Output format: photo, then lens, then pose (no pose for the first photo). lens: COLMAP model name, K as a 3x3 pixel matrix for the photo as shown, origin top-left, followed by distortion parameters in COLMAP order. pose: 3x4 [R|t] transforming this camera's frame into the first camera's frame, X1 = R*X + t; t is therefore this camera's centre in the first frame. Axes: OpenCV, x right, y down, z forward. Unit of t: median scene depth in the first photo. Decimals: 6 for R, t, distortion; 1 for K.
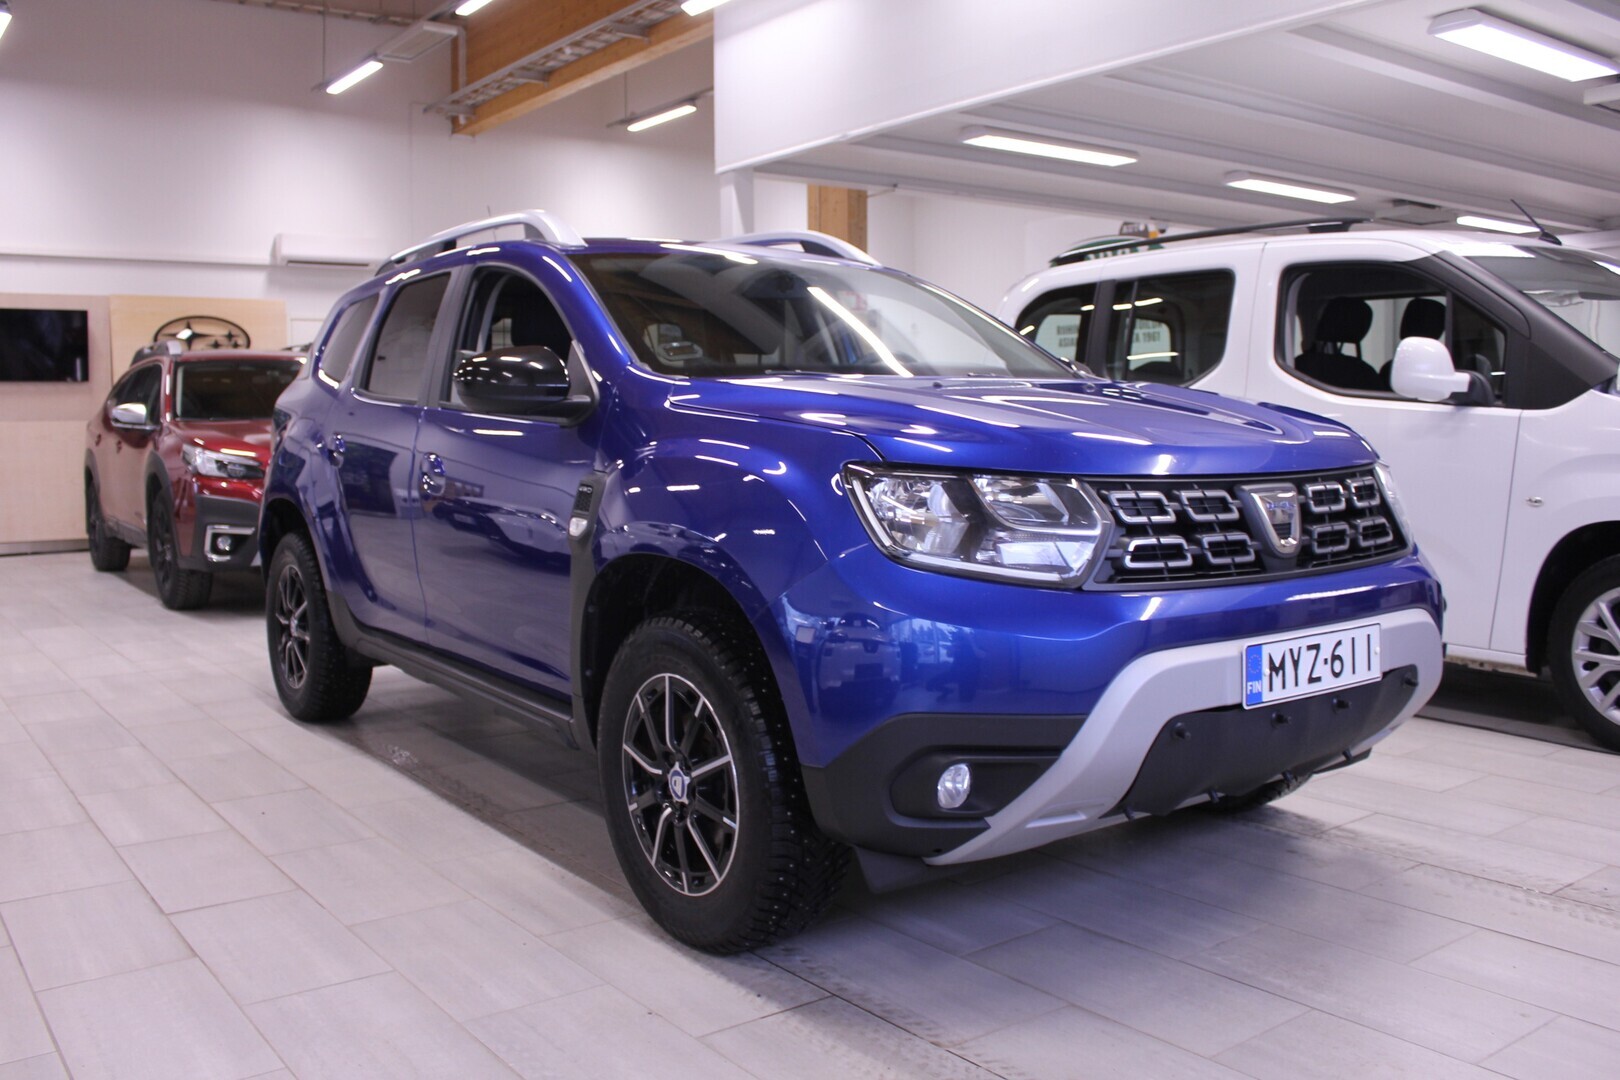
lens RADIAL K [[1407.7, 0, 810.5], [0, 1407.7, 463.2], [0, 0, 1]] dist [-0.103267, 0.005211]
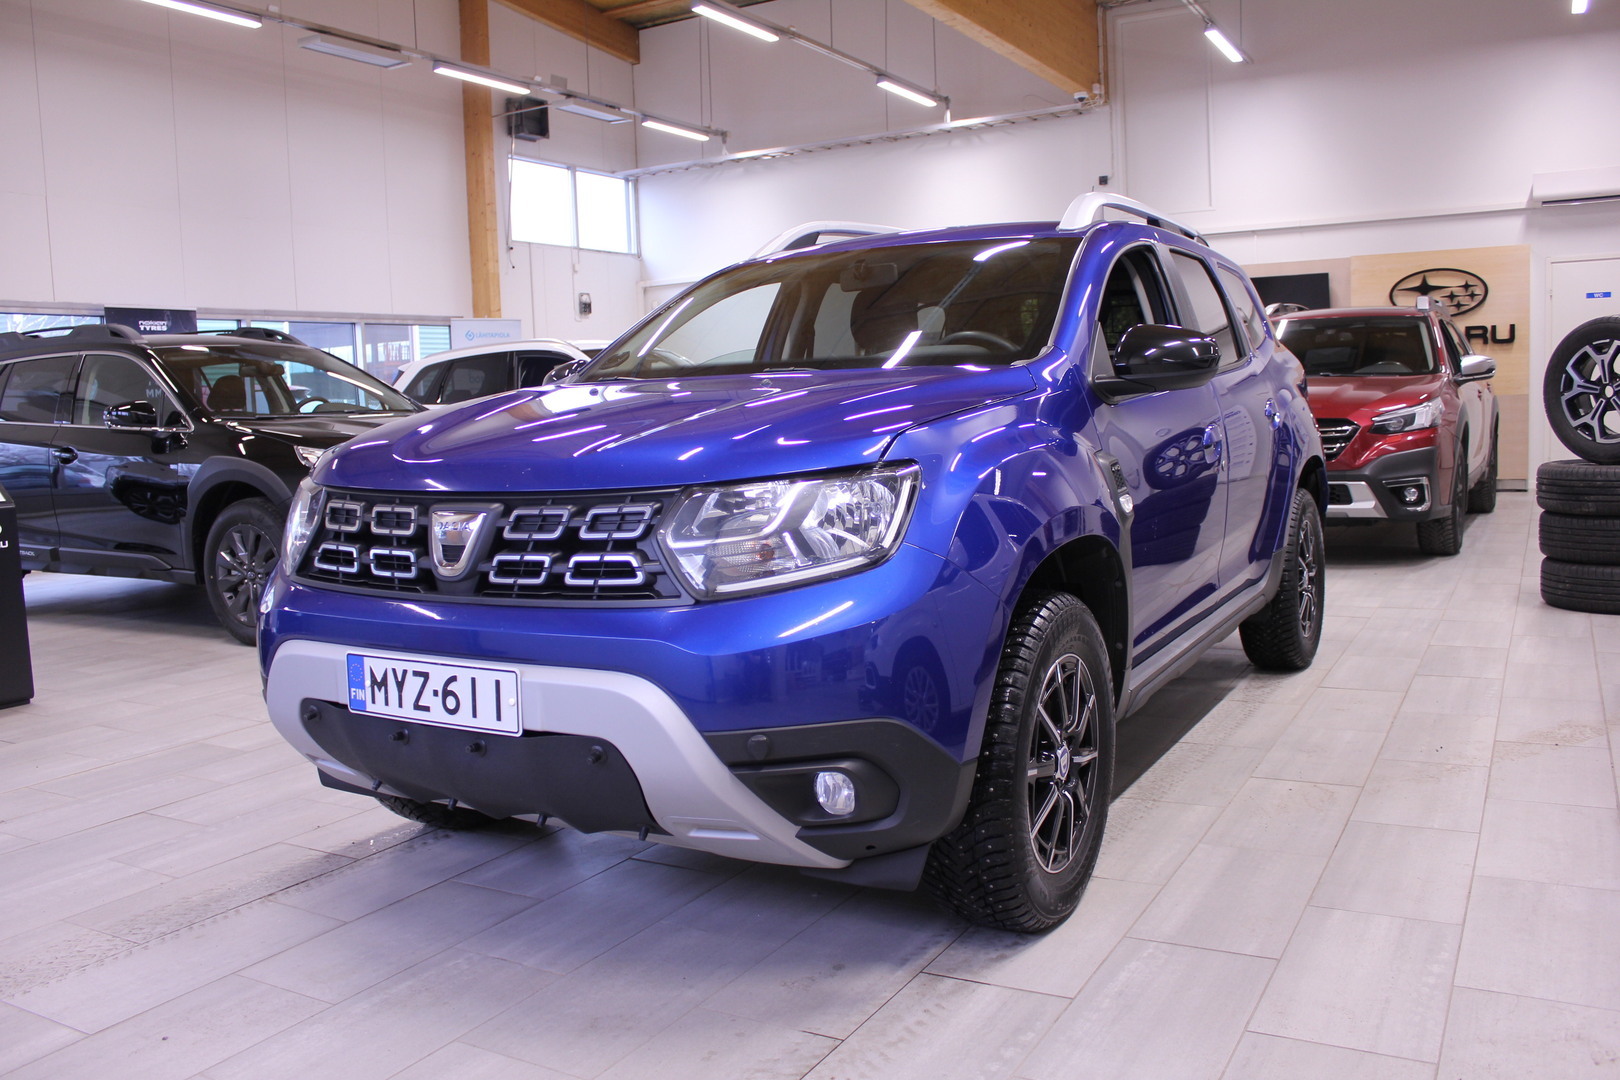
lens RADIAL K [[1352.0, 0, 808.1], [0, 1352.0, 486.3], [0, 0, 1]] dist [-0.100561, 0.001638]
pose [[0.405451, 0.057818, -0.912286, 1.302461], [0.004556, 0.997858, 0.065266, -0.058074], [0.914105, -0.030619, 0.404319, 0.860348]]
